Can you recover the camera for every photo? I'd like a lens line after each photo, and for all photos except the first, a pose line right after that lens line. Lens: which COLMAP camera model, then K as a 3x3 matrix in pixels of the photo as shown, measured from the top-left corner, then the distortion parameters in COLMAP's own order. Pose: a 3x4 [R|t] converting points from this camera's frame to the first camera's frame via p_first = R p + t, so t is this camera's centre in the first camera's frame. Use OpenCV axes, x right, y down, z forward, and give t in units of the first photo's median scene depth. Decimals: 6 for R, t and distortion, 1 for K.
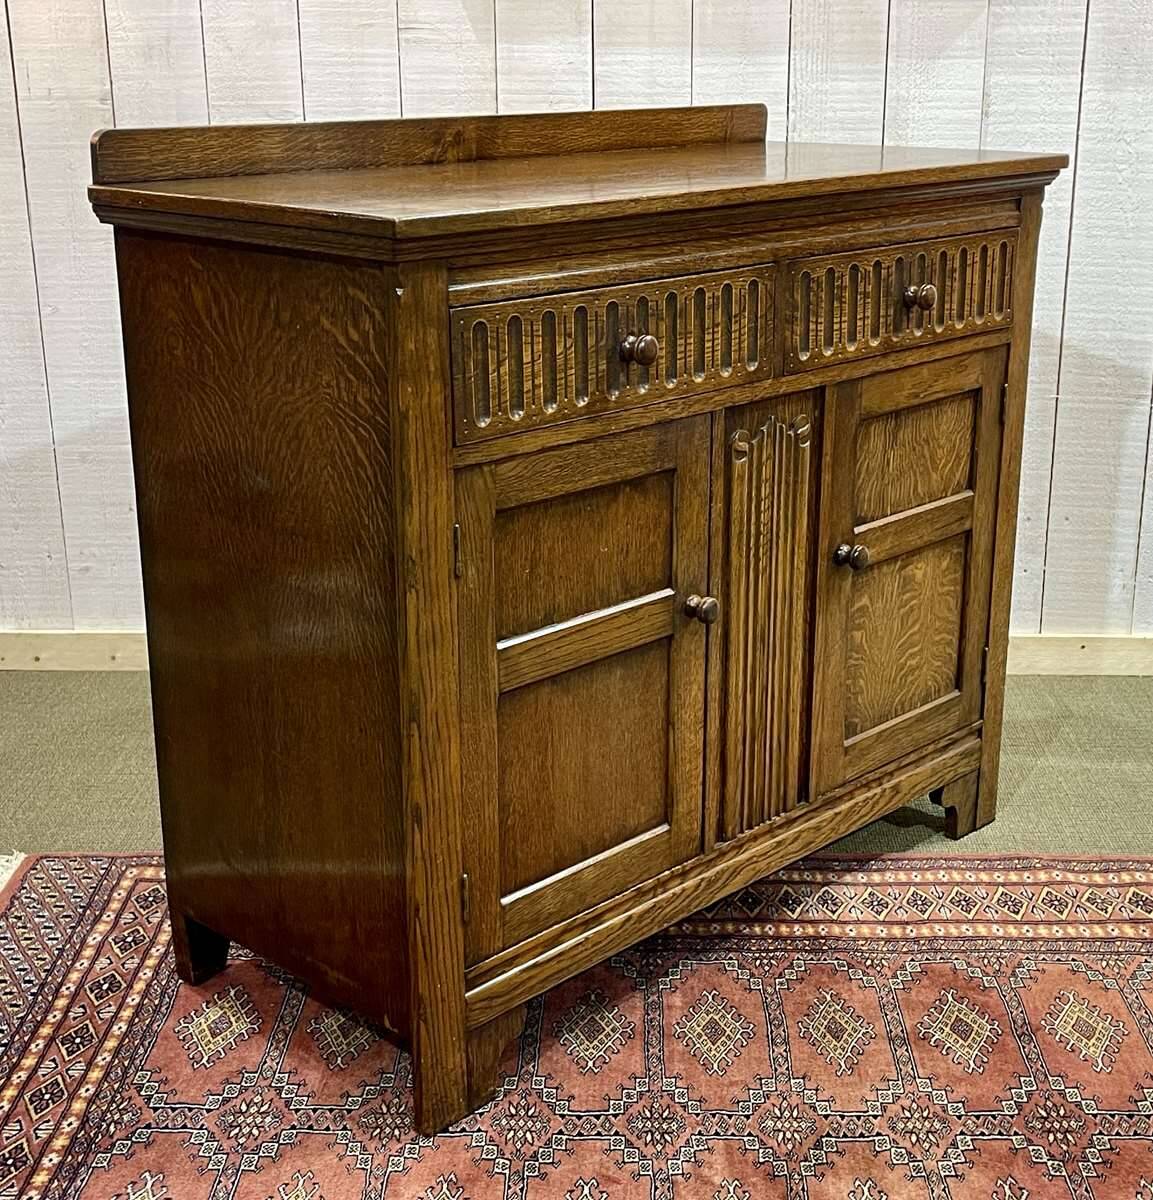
lens RADIAL K [[1756.9, 0, 579.4], [0, 1756.9, 613.7], [0, 0, 1]] dist [0.216554, -0.956696]
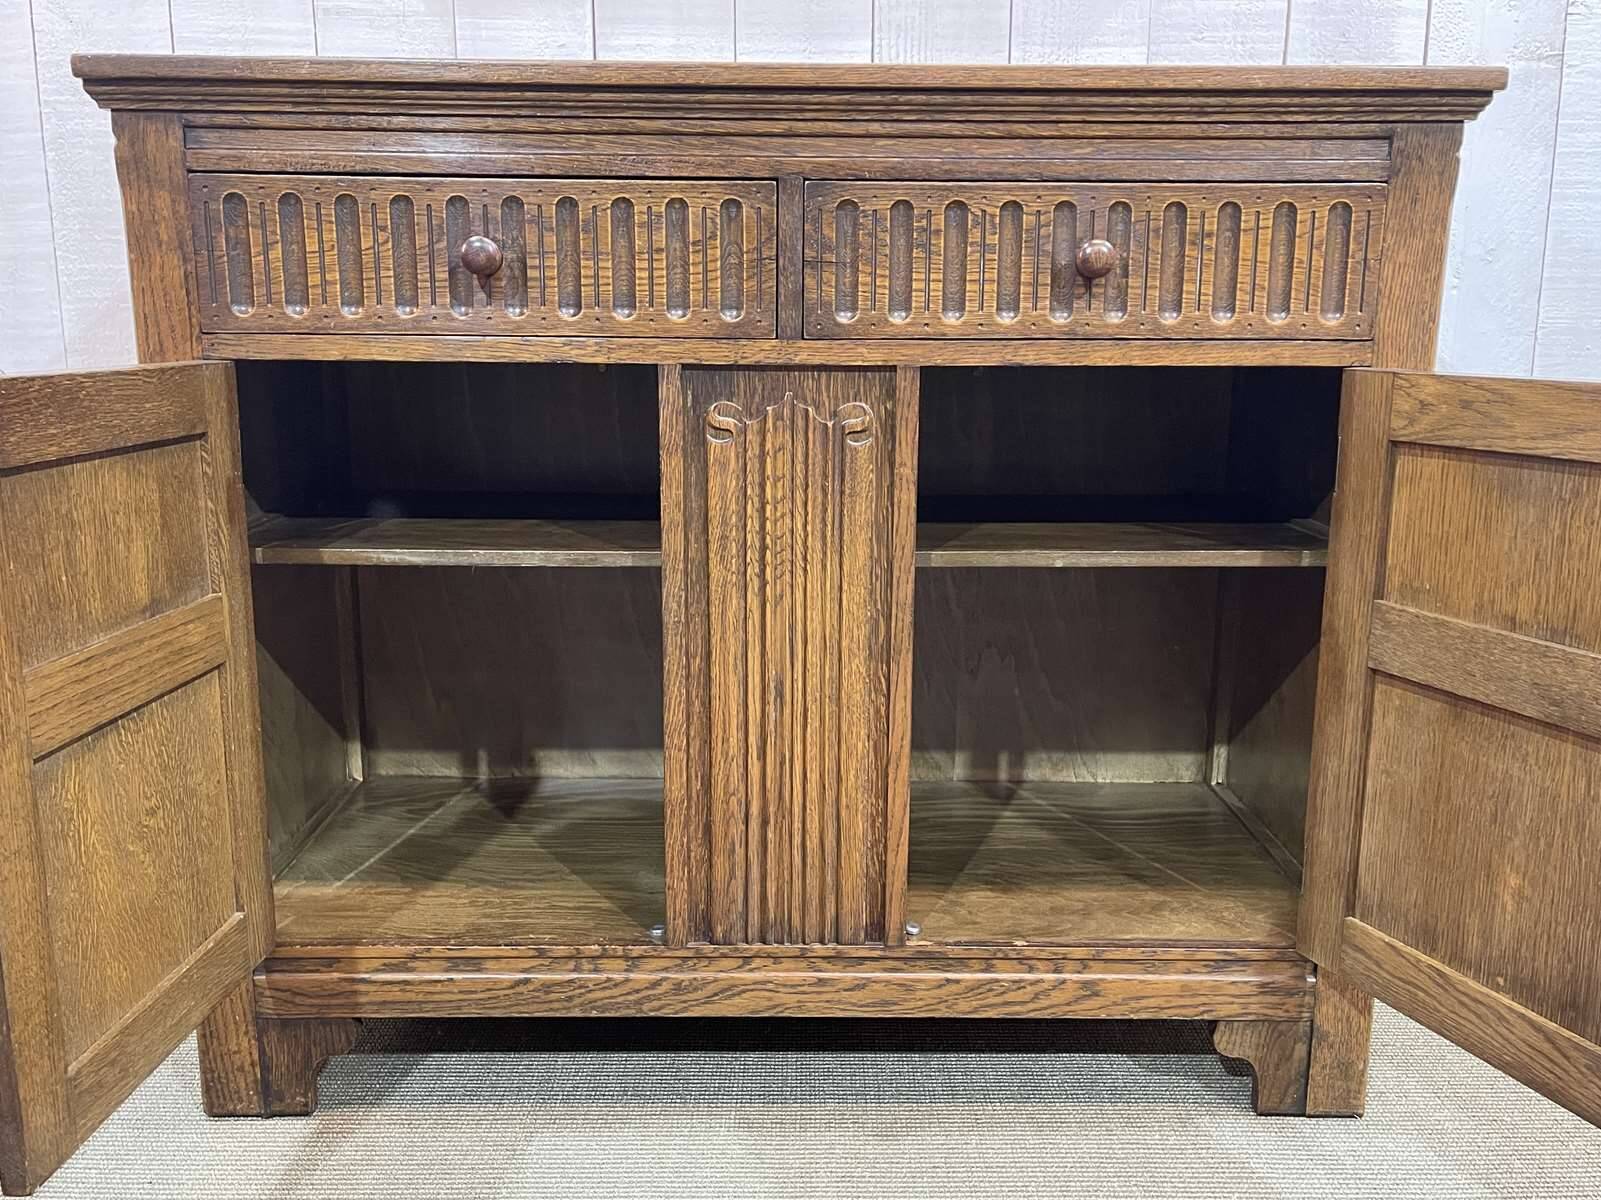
lens RADIAL K [[1383.7, 0, 805.9], [0, 1383.7, 609.2], [0, 0, 1]] dist [0.067981, -0.098836]
pose [[0.703707, 0.155520, -0.693260, 0.520116], [-0.227311, 0.973745, -0.012295, -0.015867], [0.673146, 0.166238, 0.720582, 0.574849]]
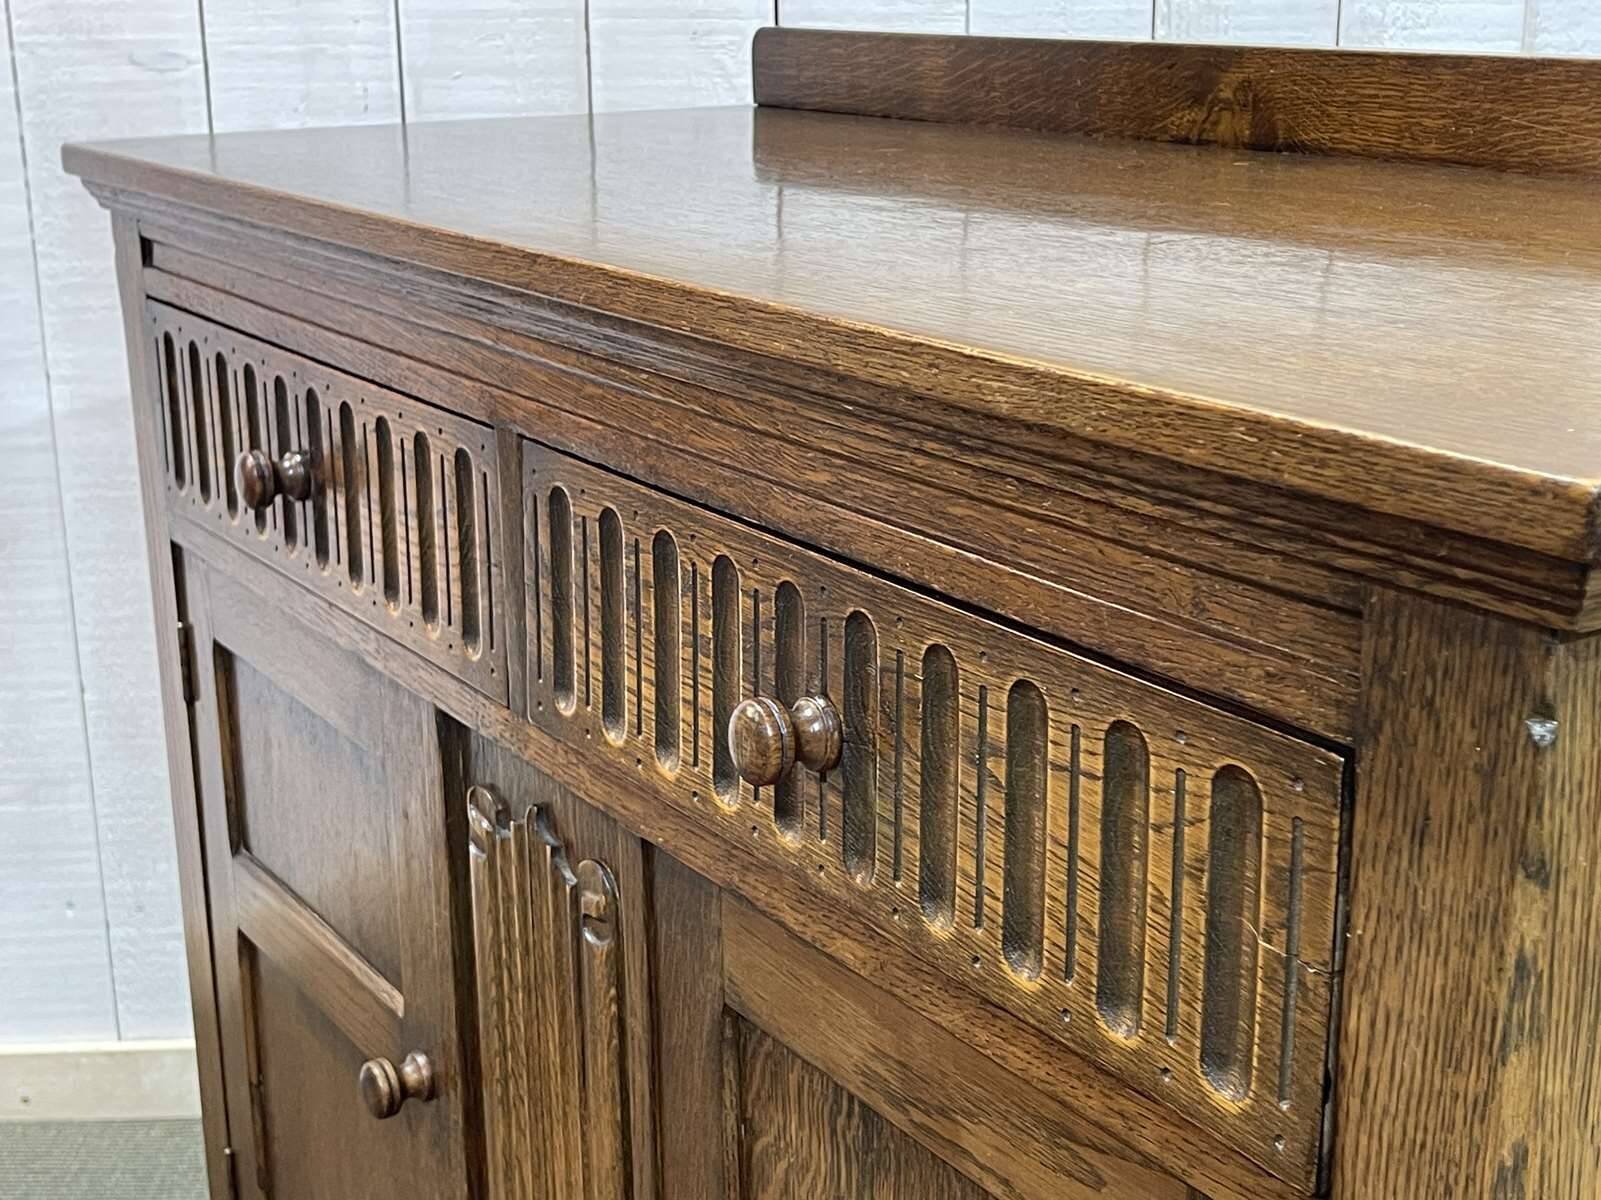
lens RADIAL K [[2256.9, 0, 800.1], [0, 2256.9, 601.6], [0, 0, 1]] dist [0.126015, -0.477379]
pose [[-0.228015, 0.276740, -0.933501, 0.539776], [-0.282076, 0.898865, 0.335371, -0.329637], [0.931902, 0.339788, -0.126893, 1.067488]]
